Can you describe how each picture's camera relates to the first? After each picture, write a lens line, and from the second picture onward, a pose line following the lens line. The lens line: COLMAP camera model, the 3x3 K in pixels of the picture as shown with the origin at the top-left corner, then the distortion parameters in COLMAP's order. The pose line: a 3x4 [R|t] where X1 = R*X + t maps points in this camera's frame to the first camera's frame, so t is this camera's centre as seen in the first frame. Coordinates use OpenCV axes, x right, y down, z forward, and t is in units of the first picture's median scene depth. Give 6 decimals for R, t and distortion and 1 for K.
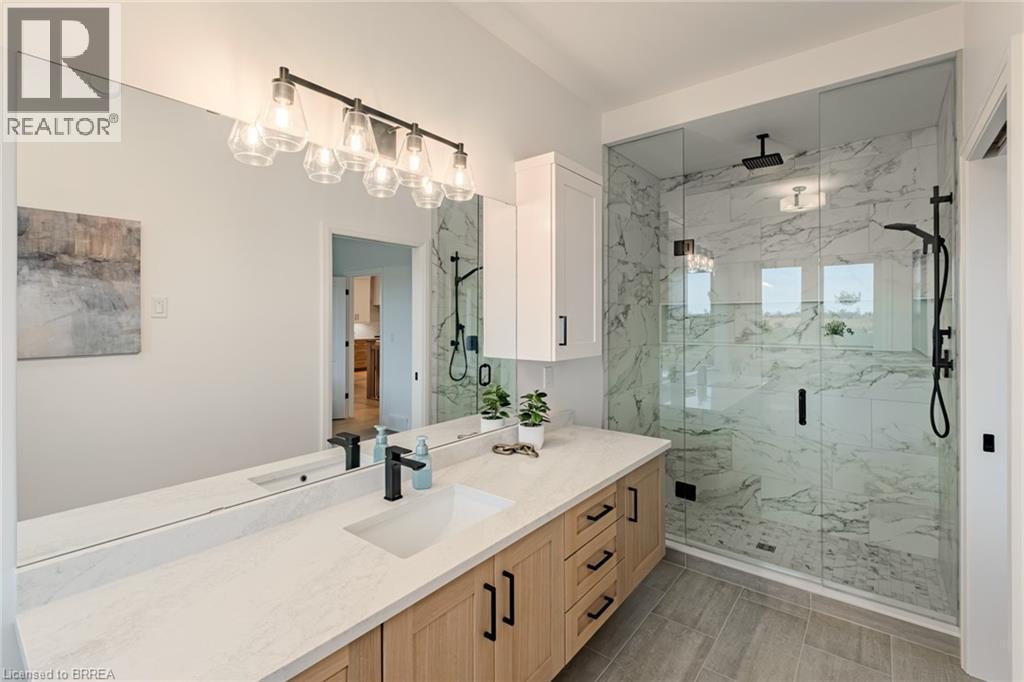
lens RADIAL K [[455.8, 0, 523.9], [0, 455.8, 337.1], [0, 0, 1]] dist [0.003197, -0.000303]
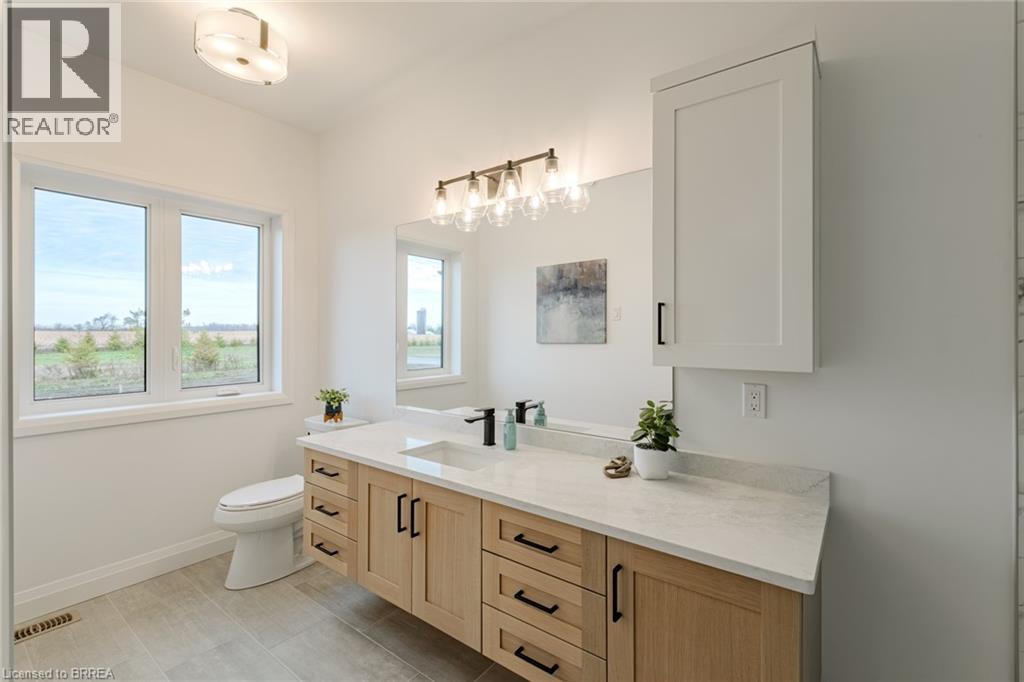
lens RADIAL K [[455.8, 0, 523.9], [0, 455.8, 337.1], [0, 0, 1]] dist [0.003197, -0.000303]
pose [[0.025712, 0.007939, -0.999638, 0.794262], [-0.037174, 0.999284, 0.006980, 0.015150], [0.998978, 0.036981, 0.025989, 0.770009]]
